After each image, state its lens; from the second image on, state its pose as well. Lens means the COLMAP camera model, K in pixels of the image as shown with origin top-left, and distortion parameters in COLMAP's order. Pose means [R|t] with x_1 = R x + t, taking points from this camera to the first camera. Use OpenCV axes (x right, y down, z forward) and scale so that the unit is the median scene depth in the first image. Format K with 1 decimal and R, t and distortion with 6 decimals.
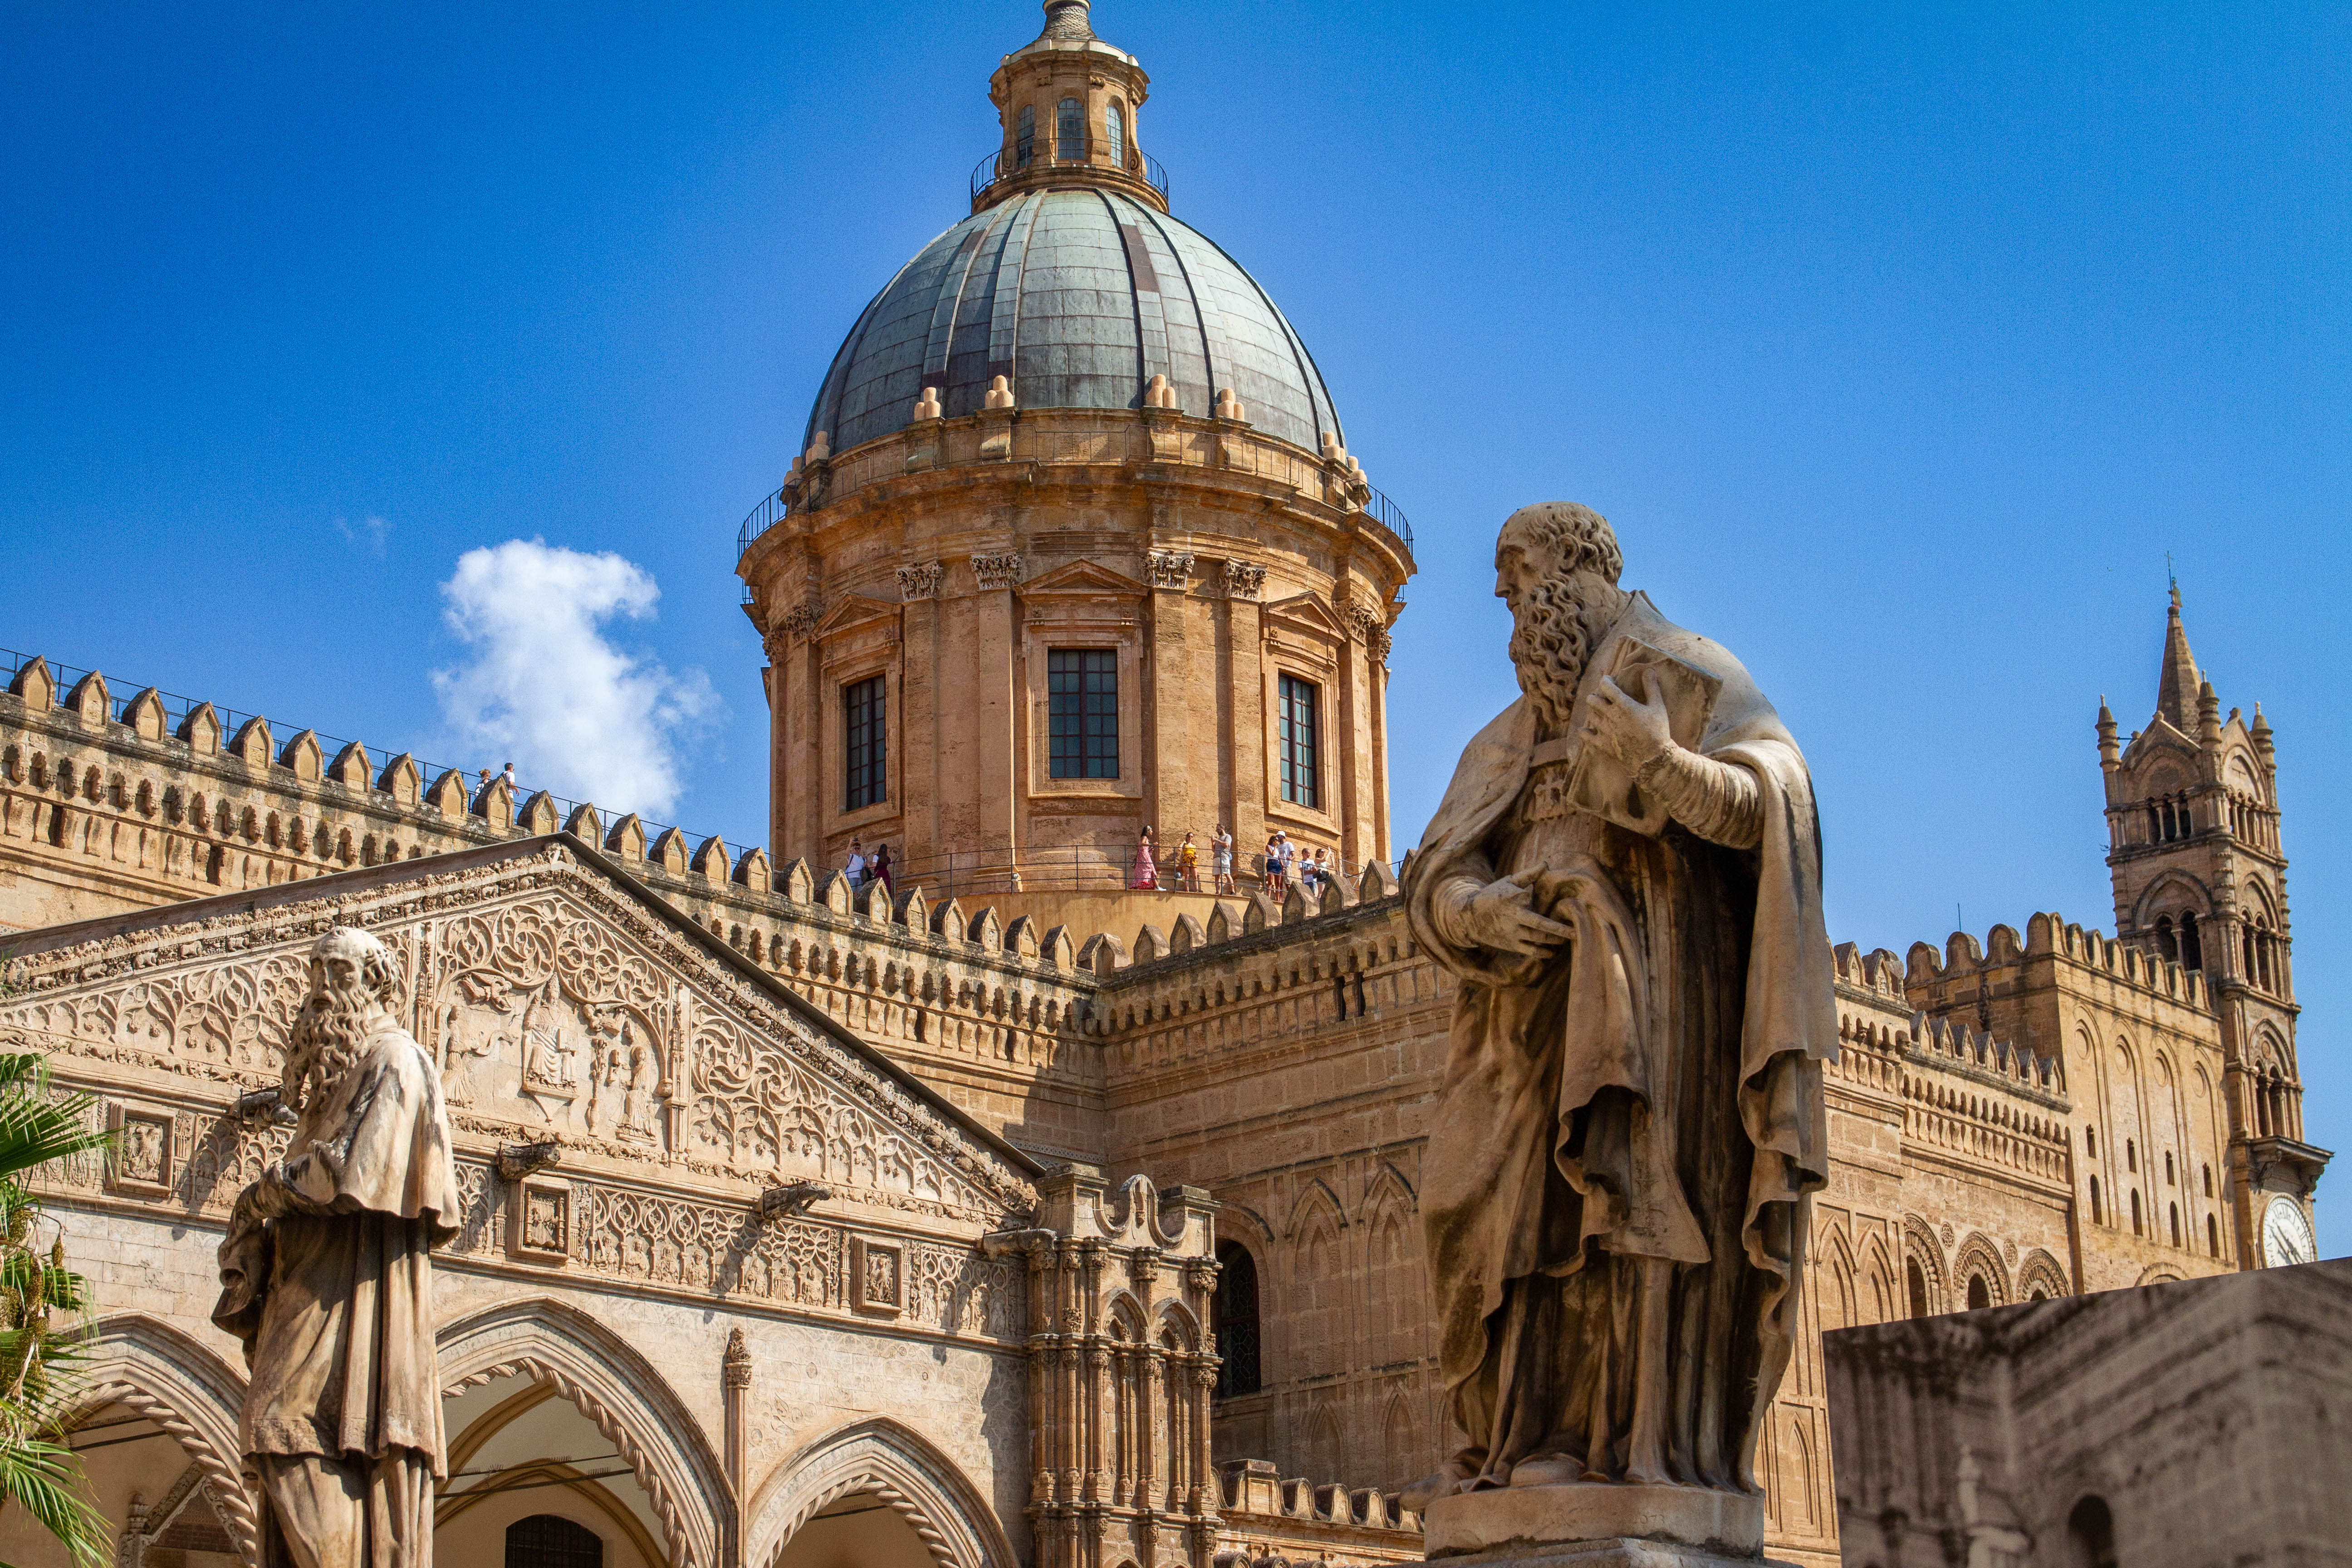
lens RADIAL K [[3973.5, 0, 1160.9], [0, 3973.5, 796.6], [0, 0, 1]] dist [0.064316, 0.000000]
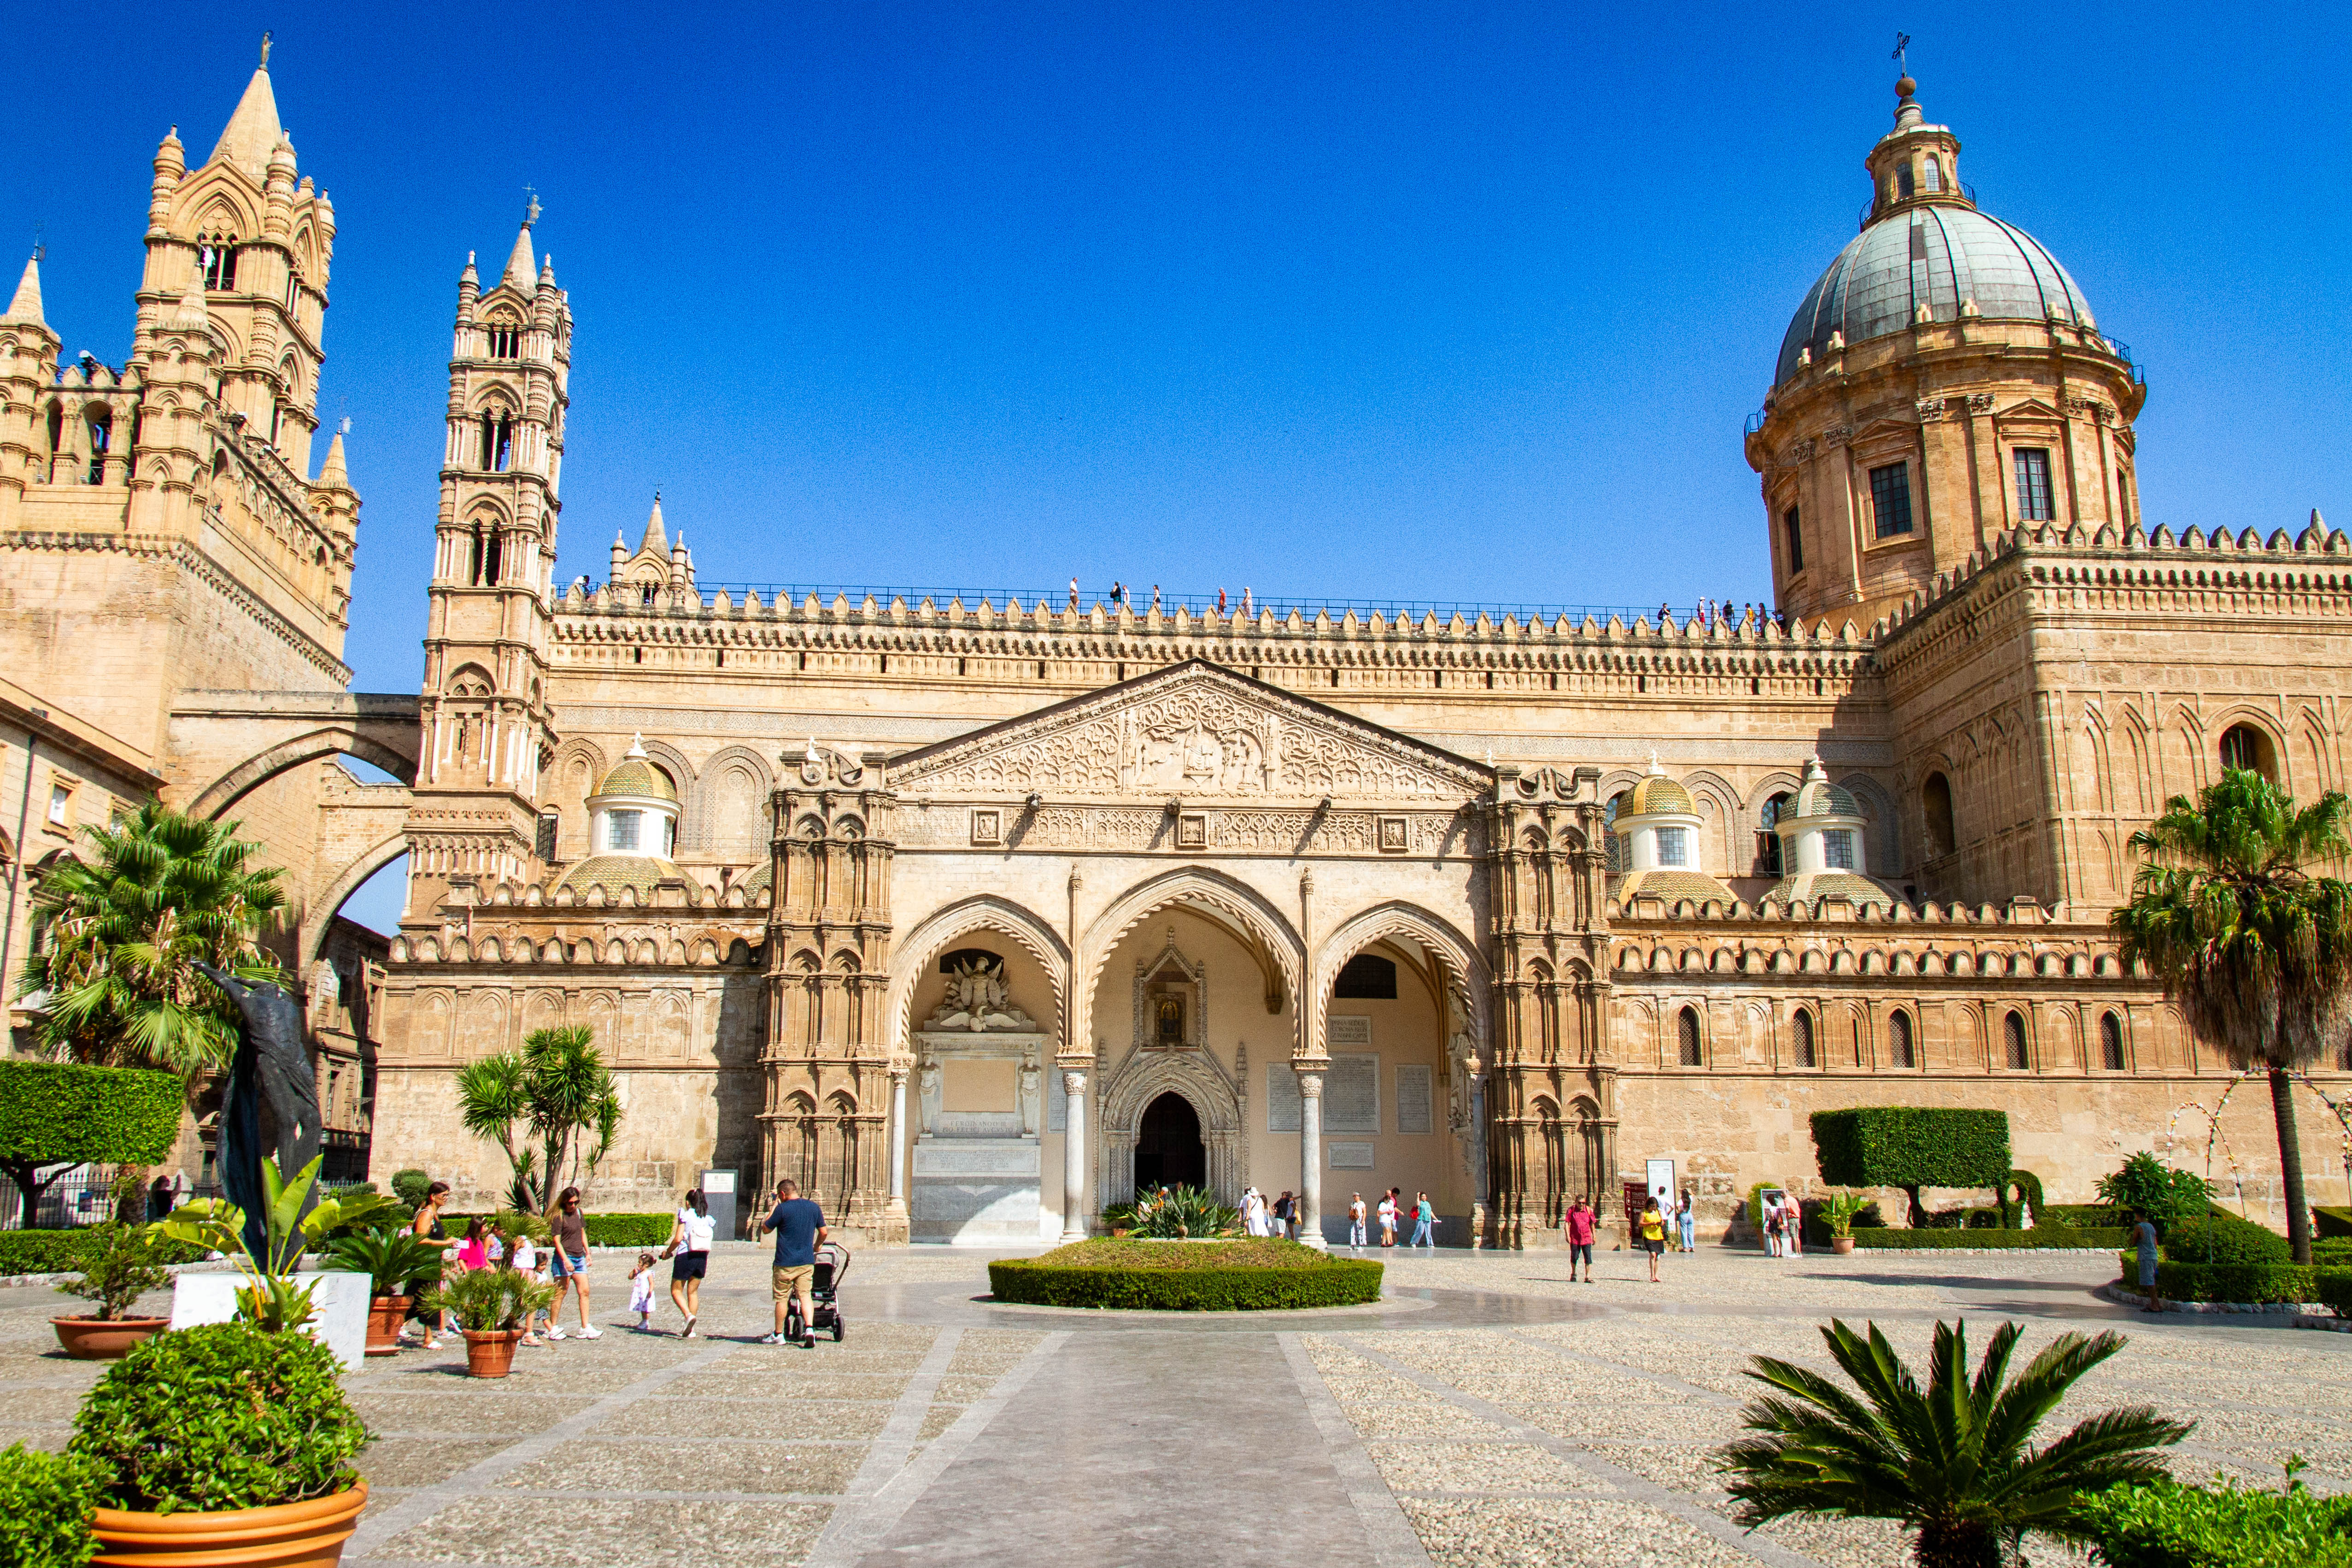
lens RADIAL K [[1838.8, 0, 1188.0], [0, 1838.8, 791.7], [0, 0, 1]] dist [0.022733, -0.003805]
pose [[0.730002, -0.133194, -0.670340, 0.327832], [0.190780, 0.981550, 0.012730, 0.042708], [0.656277, -0.137180, 0.741944, 0.136379]]
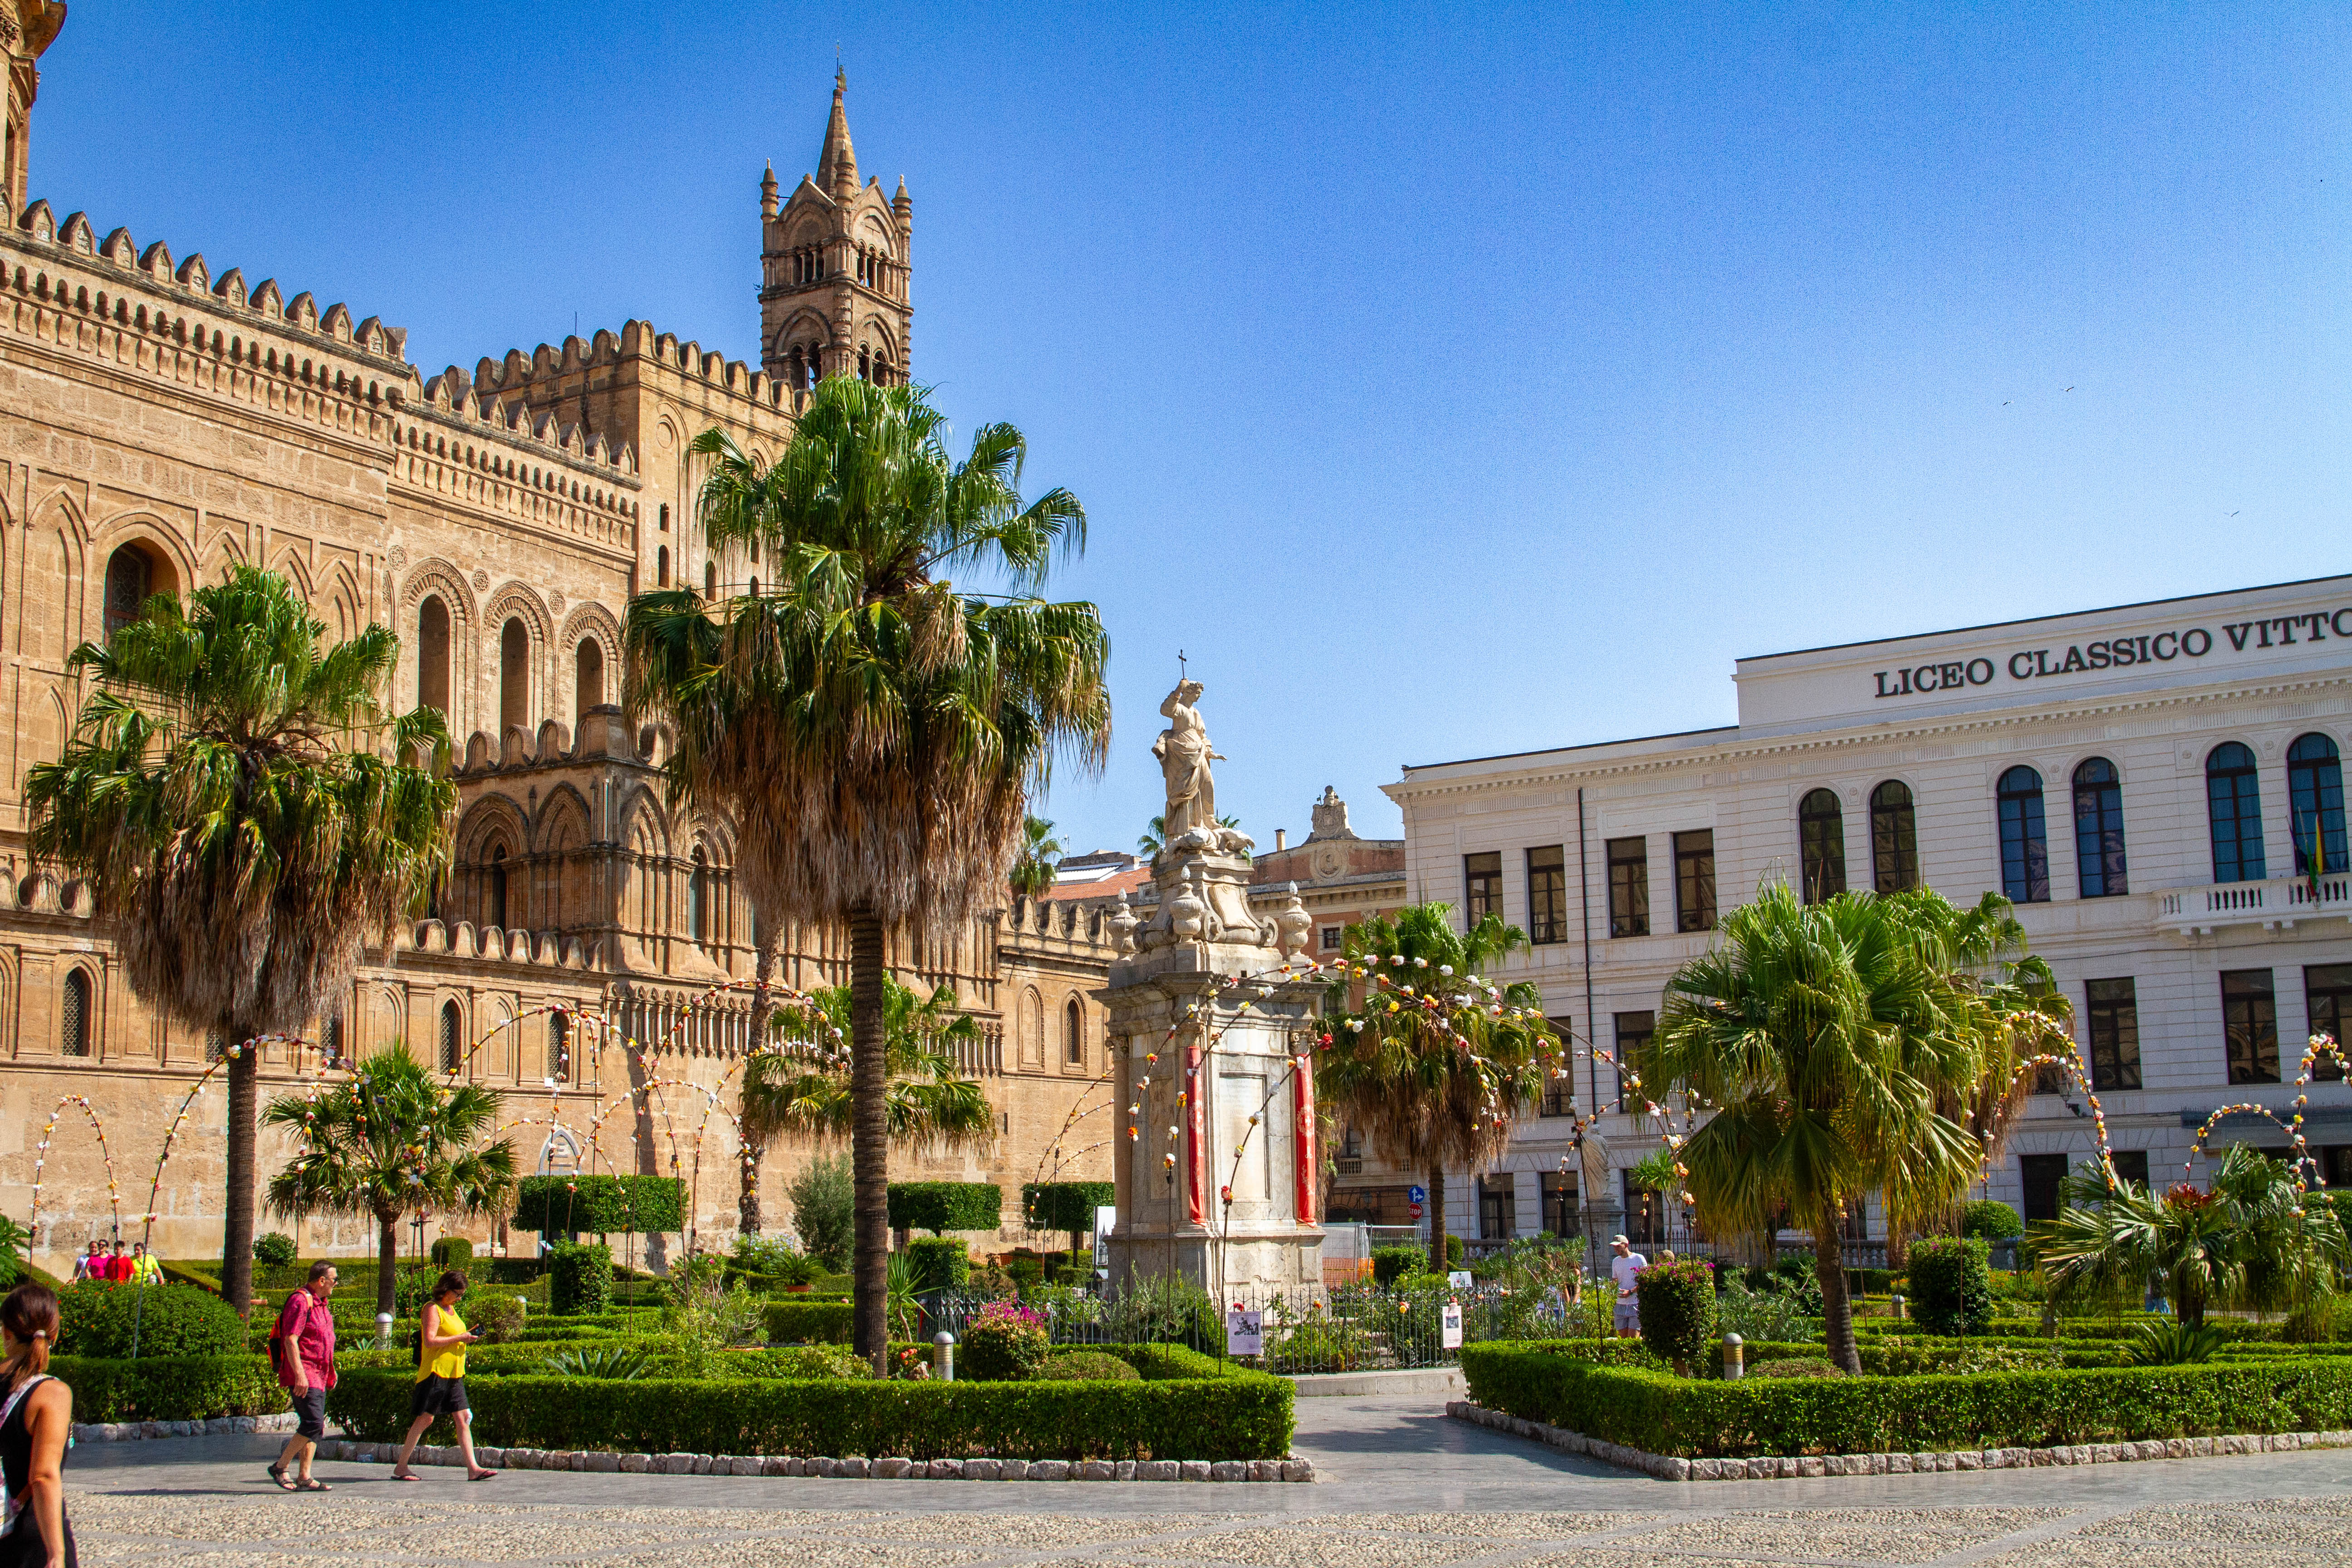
lens RADIAL K [[2790.4, 0, 1172.9], [0, 2790.4, 803.8], [0, 0, 1]] dist [-0.002704, 0.000000]
pose [[0.983664, 0.029579, 0.177570, 0.281382], [-0.054100, 0.989384, 0.134883, 0.060446], [-0.171695, -0.142286, 0.974821, 0.191543]]
